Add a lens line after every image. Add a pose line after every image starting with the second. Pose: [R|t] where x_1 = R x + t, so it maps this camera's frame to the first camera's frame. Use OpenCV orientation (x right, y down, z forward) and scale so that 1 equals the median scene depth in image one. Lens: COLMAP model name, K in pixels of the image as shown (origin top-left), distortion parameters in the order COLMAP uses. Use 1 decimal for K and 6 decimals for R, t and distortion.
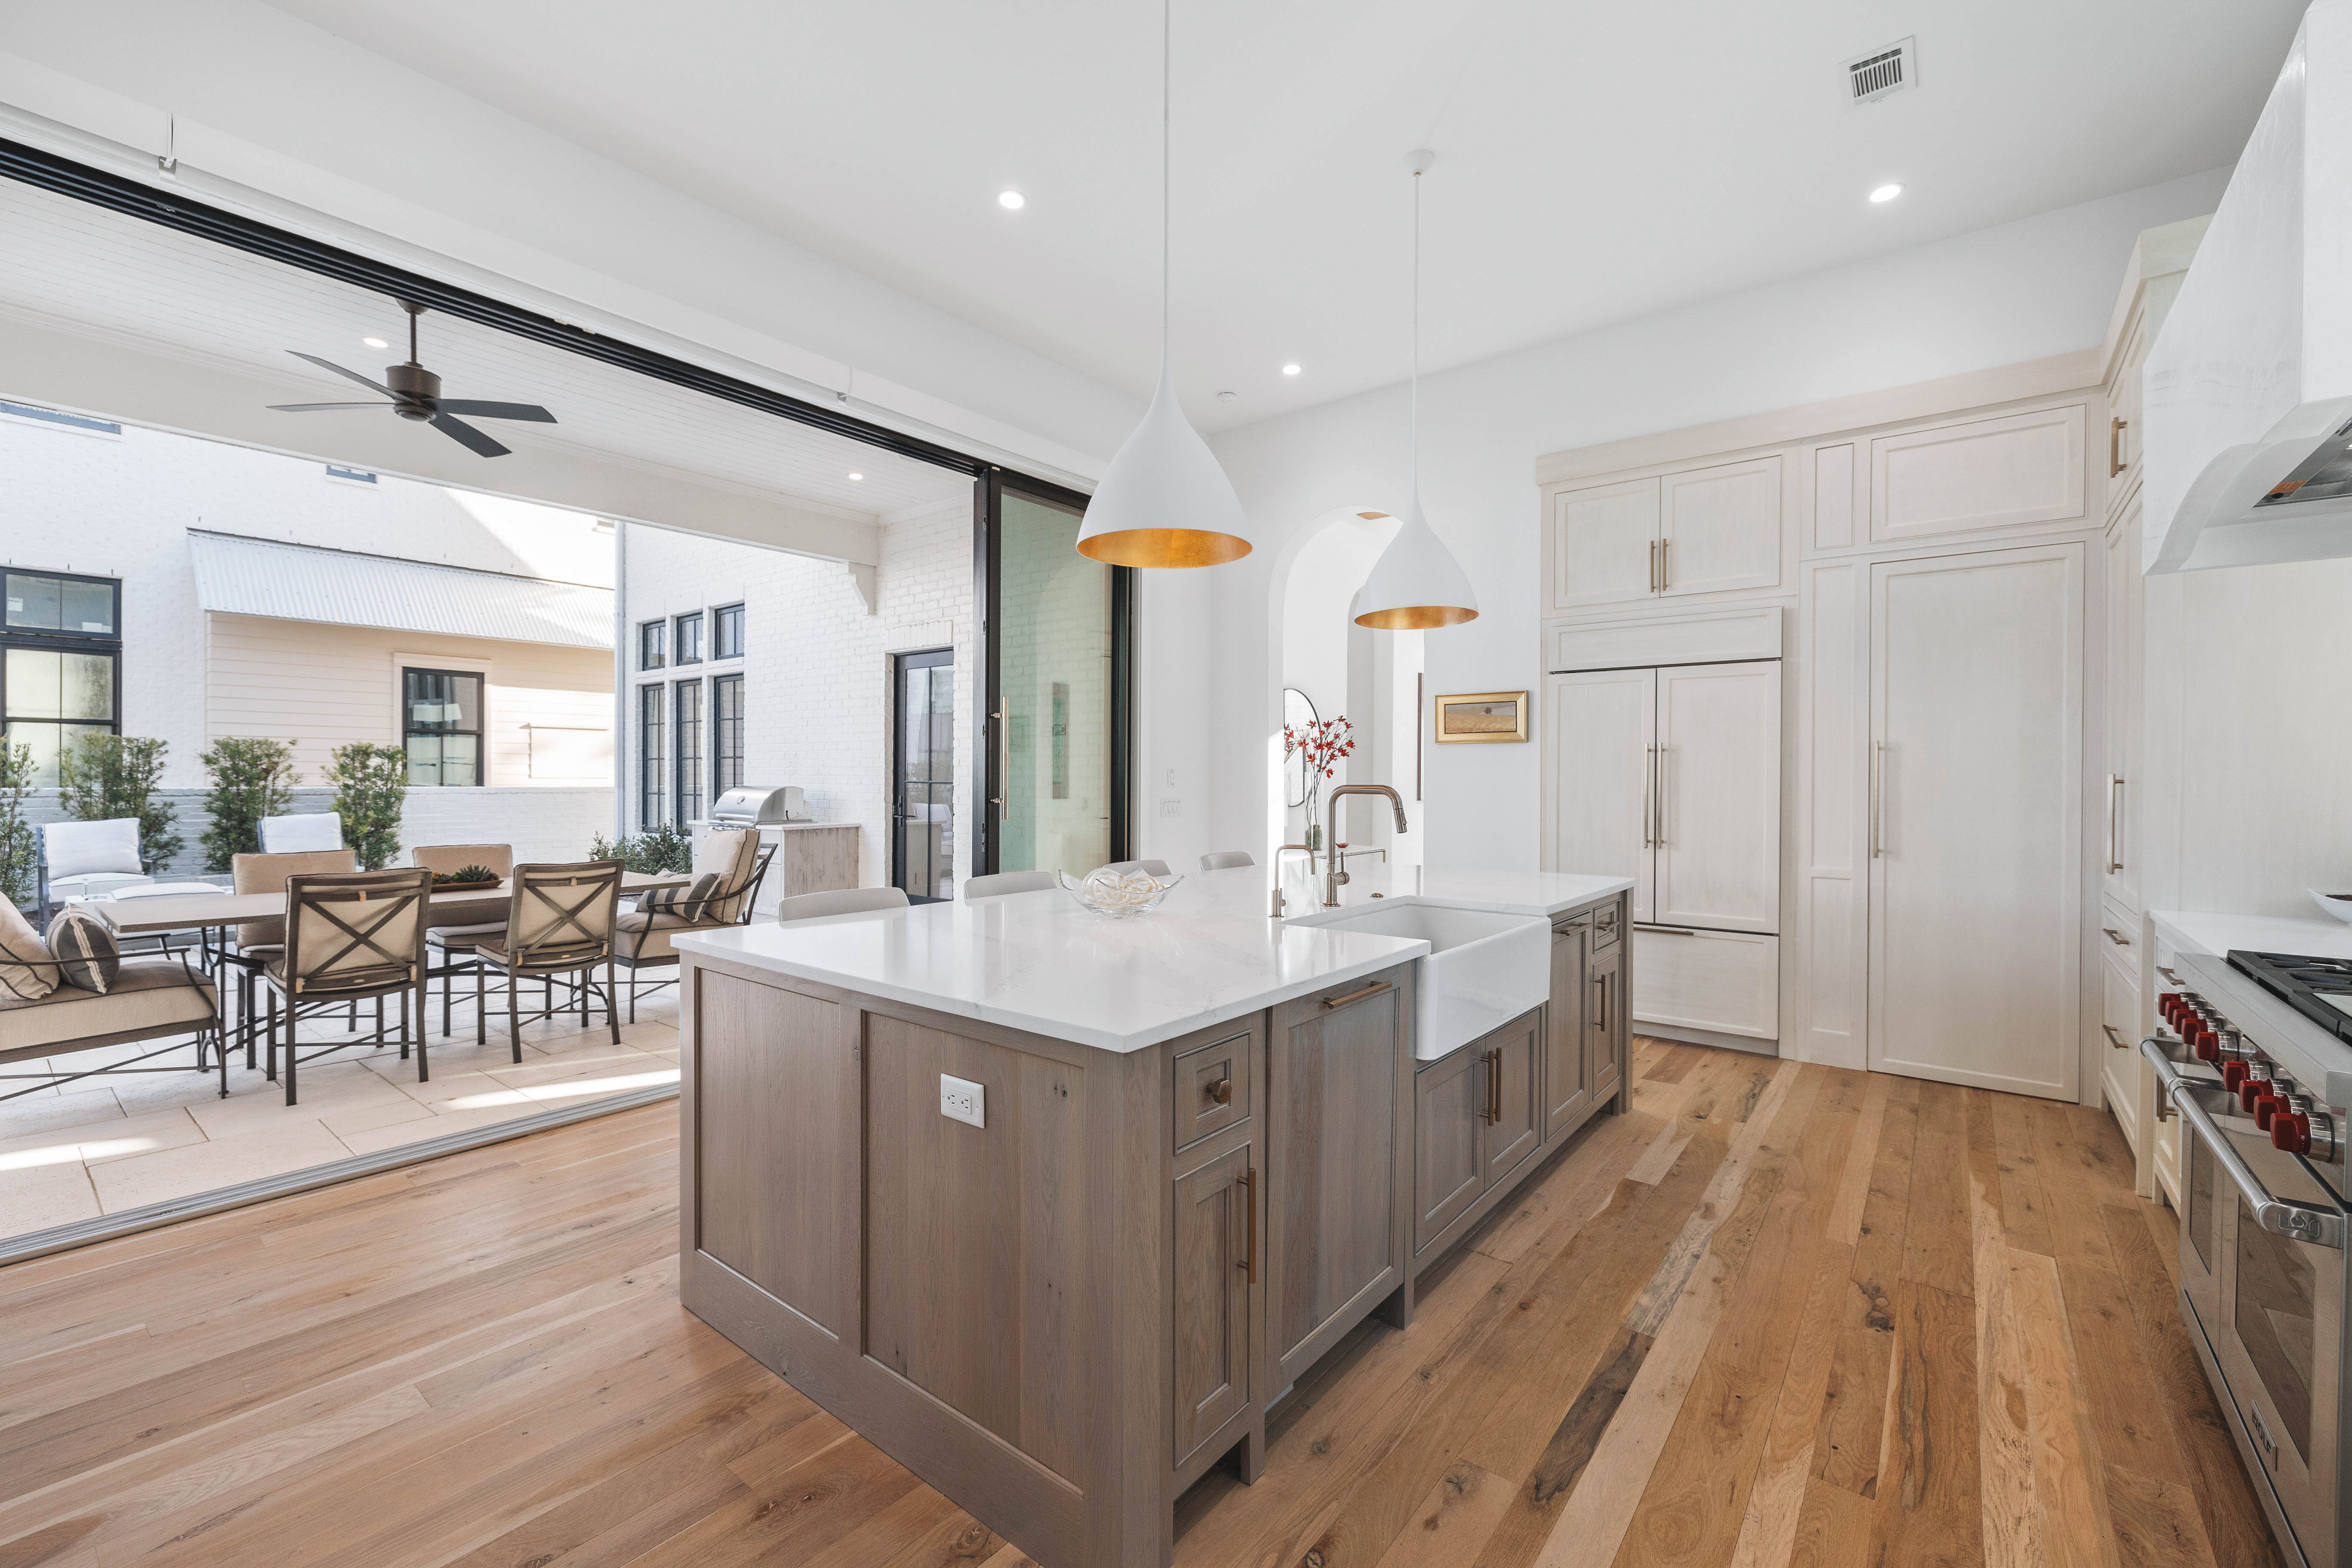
lens RADIAL K [[978.4, 0, 1176.0], [0, 978.4, 784.0], [0, 0, 1]] dist [0.000753, -0.000065]
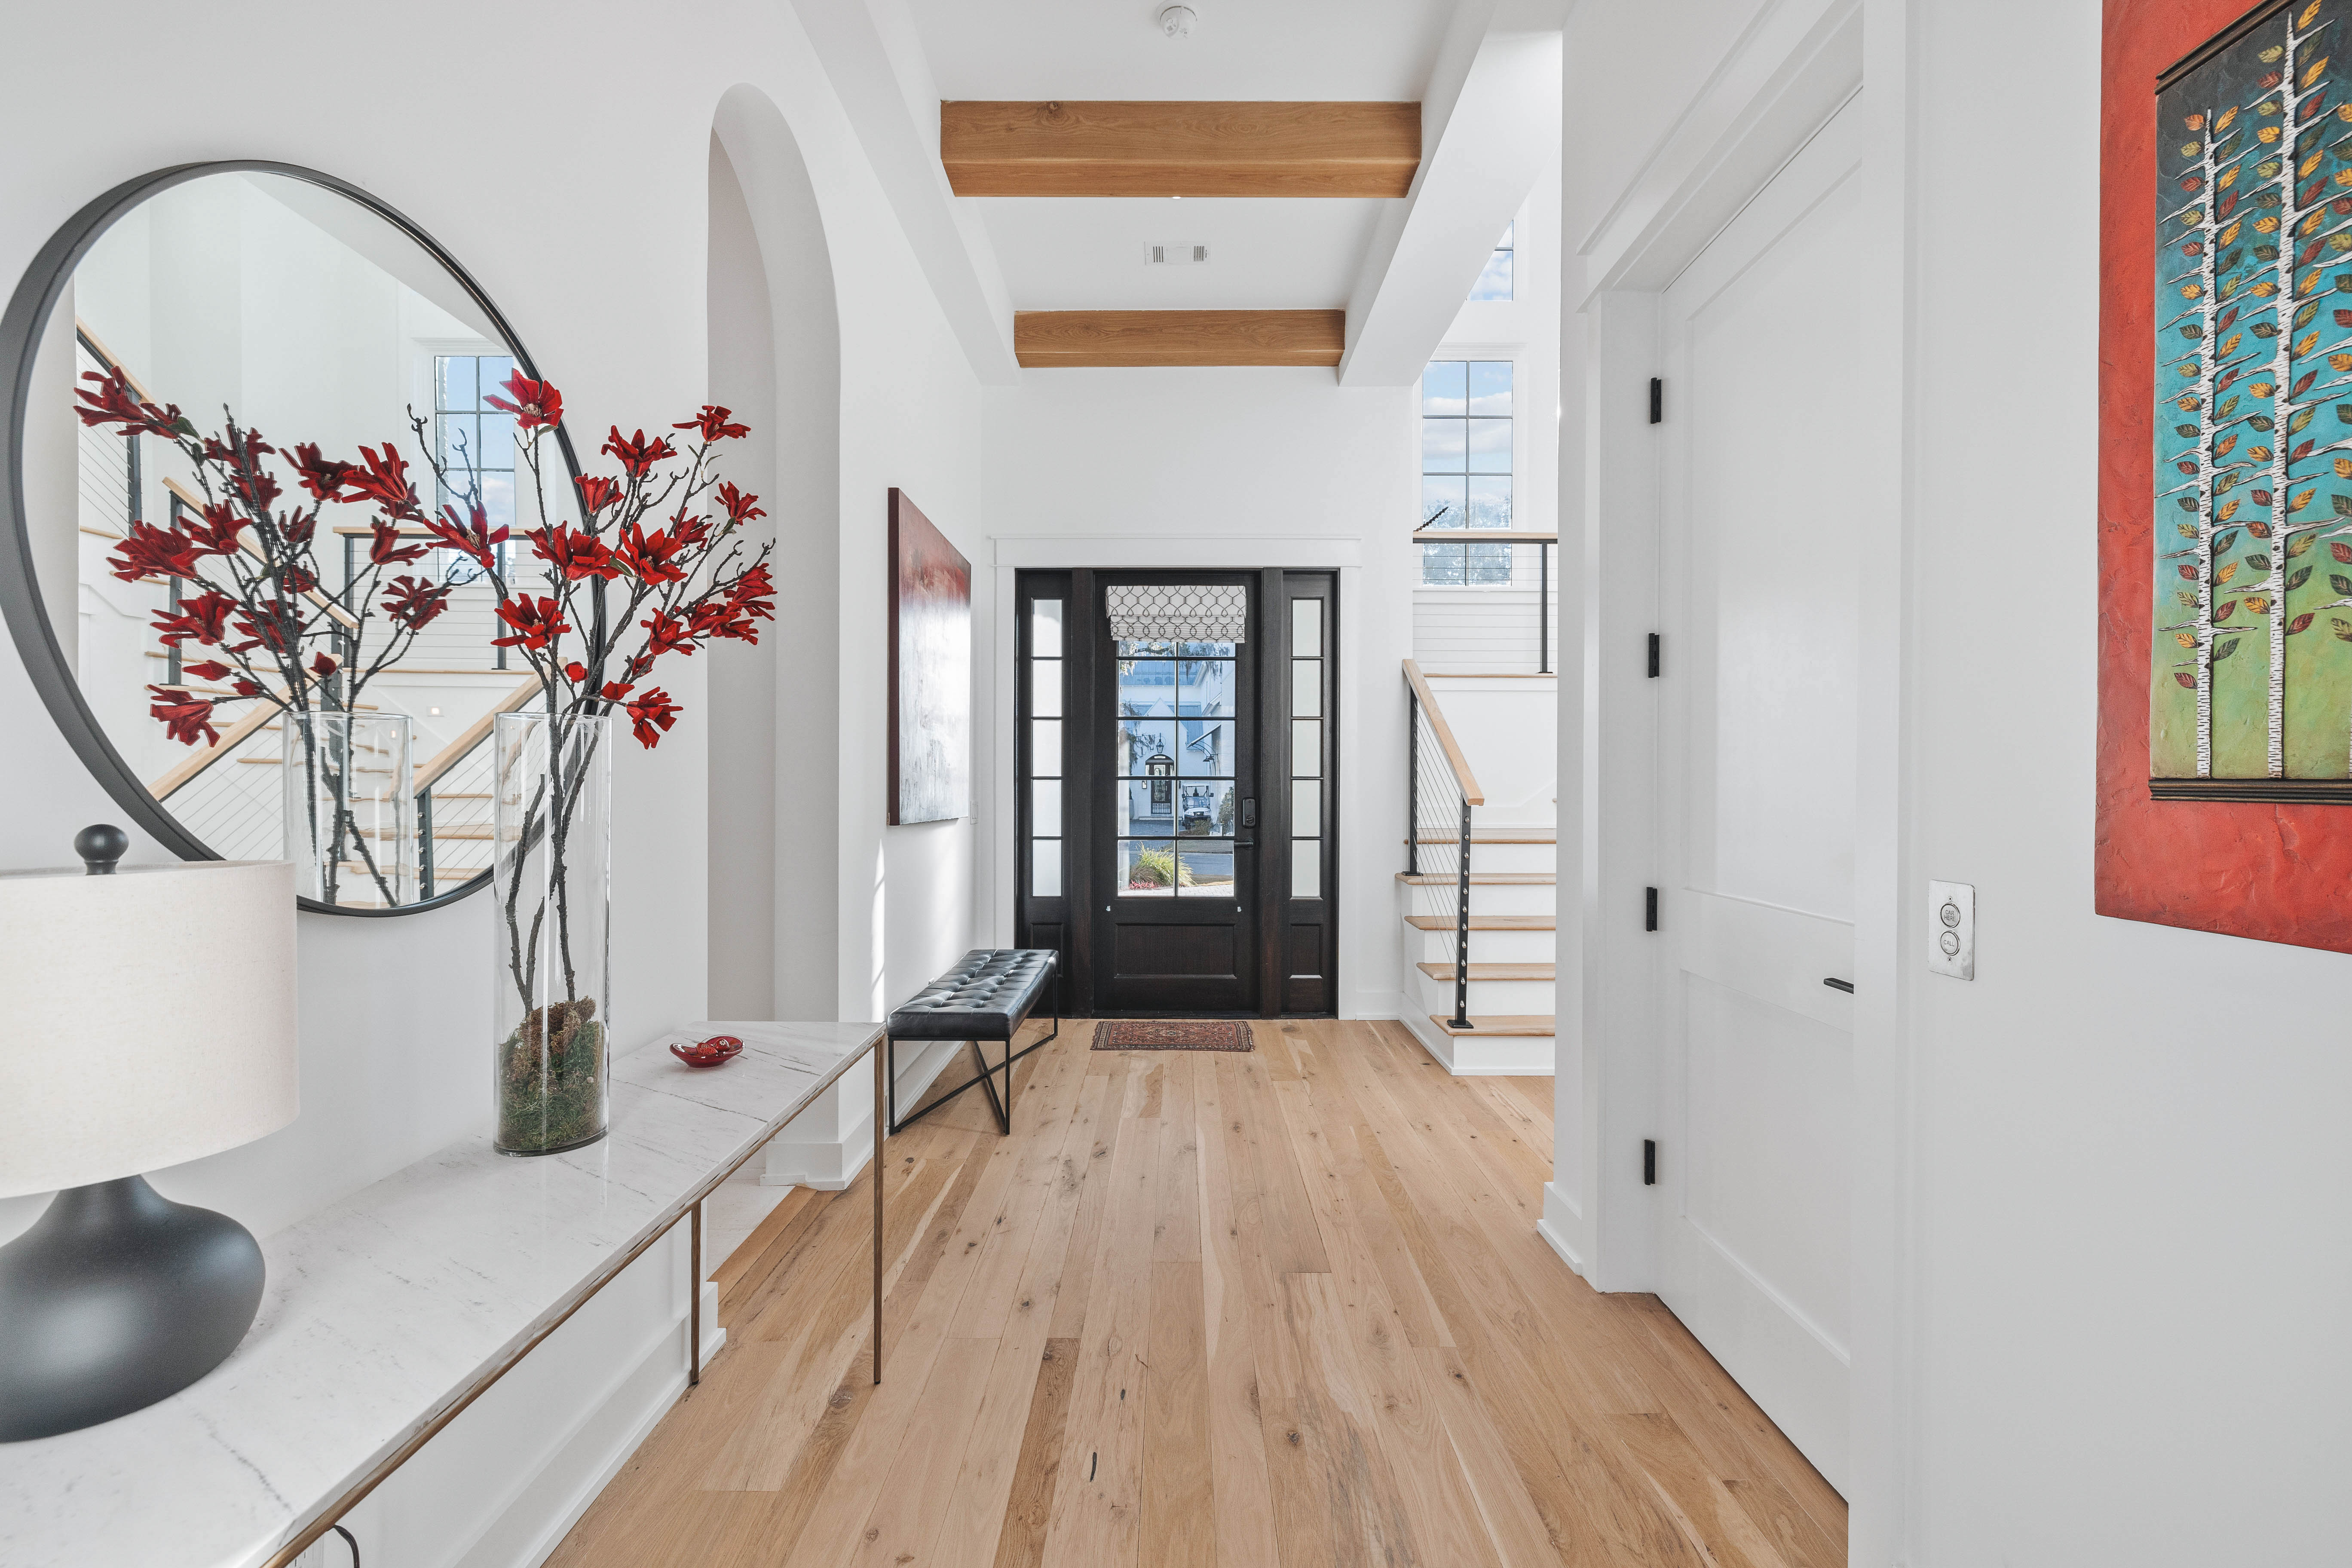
lens RADIAL K [[978.4, 0, 1176.0], [0, 978.4, 784.0], [0, 0, 1]] dist [0.000753, -0.000065]
pose [[0.785384, -0.012504, 0.618883, 0.283004], [0.012630, 0.999912, 0.004175, 0.004111], [-0.618880, 0.004537, 0.785472, 1.865786]]
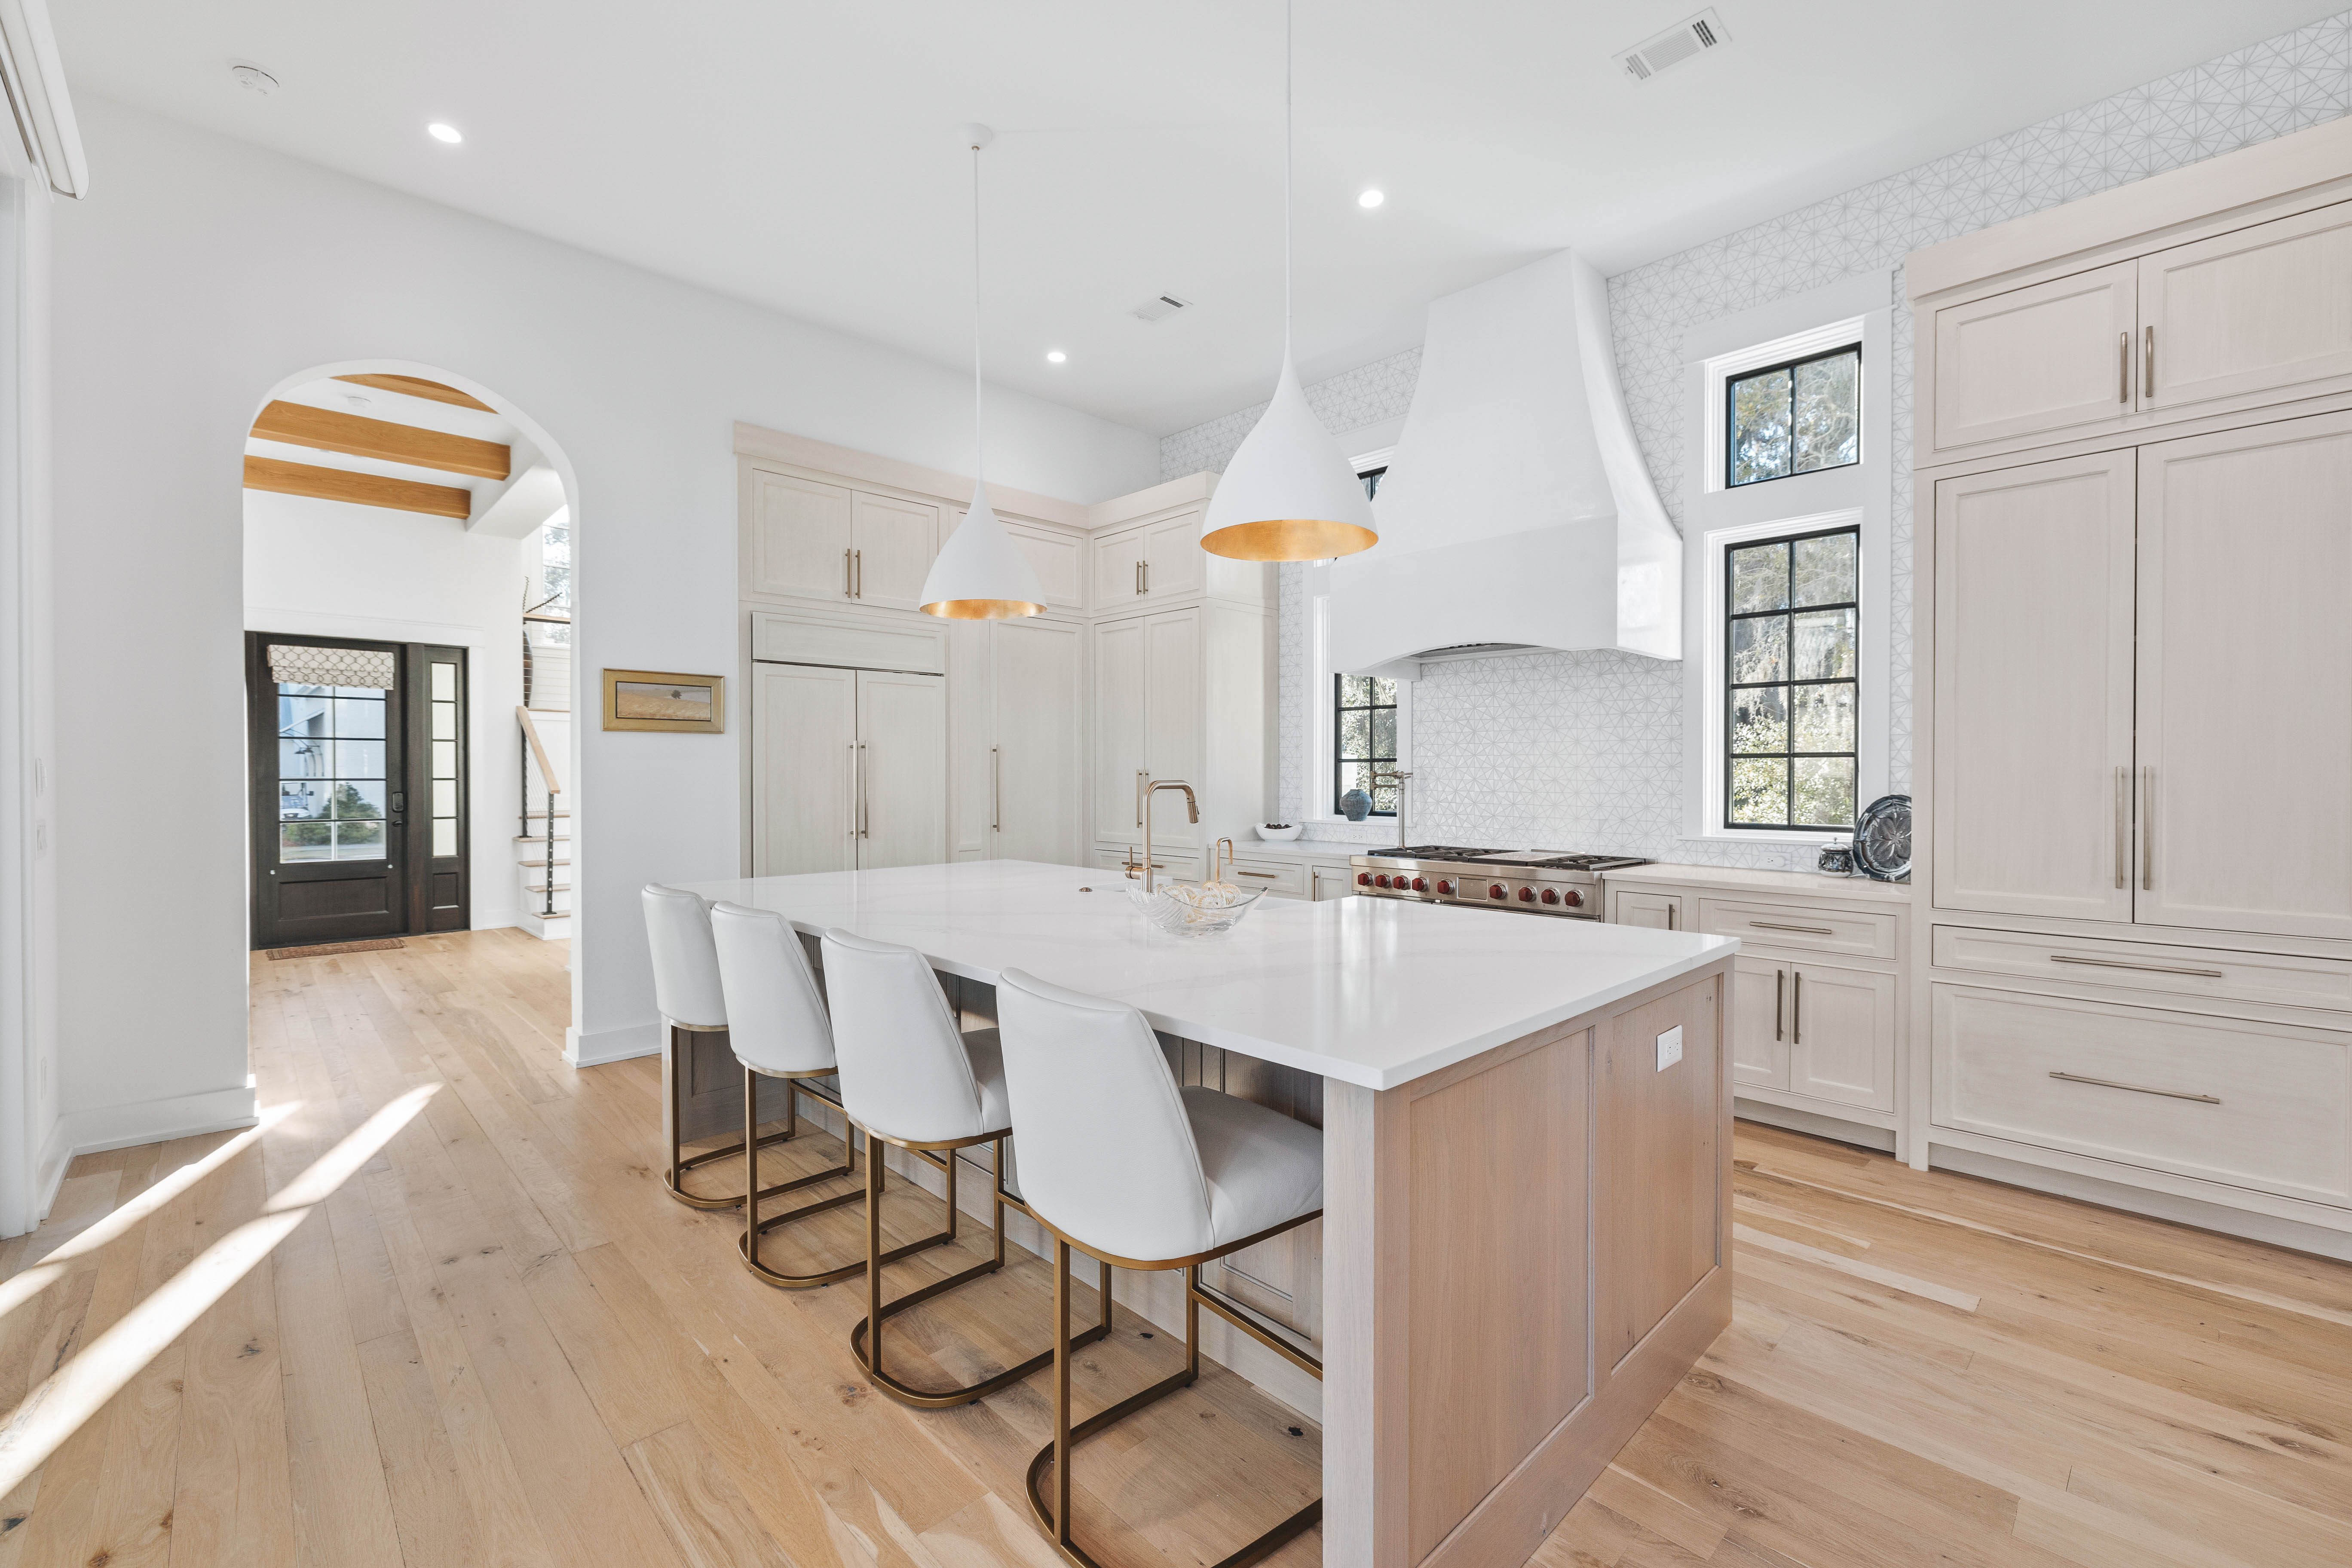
lens RADIAL K [[978.4, 0, 1176.0], [0, 978.4, 784.0], [0, 0, 1]] dist [0.000753, -0.000065]
pose [[0.133367, -0.022347, 0.990815, -0.806254], [0.009419, 0.999729, 0.021281, -0.019813], [-0.991022, 0.006494, 0.133541, 0.786062]]
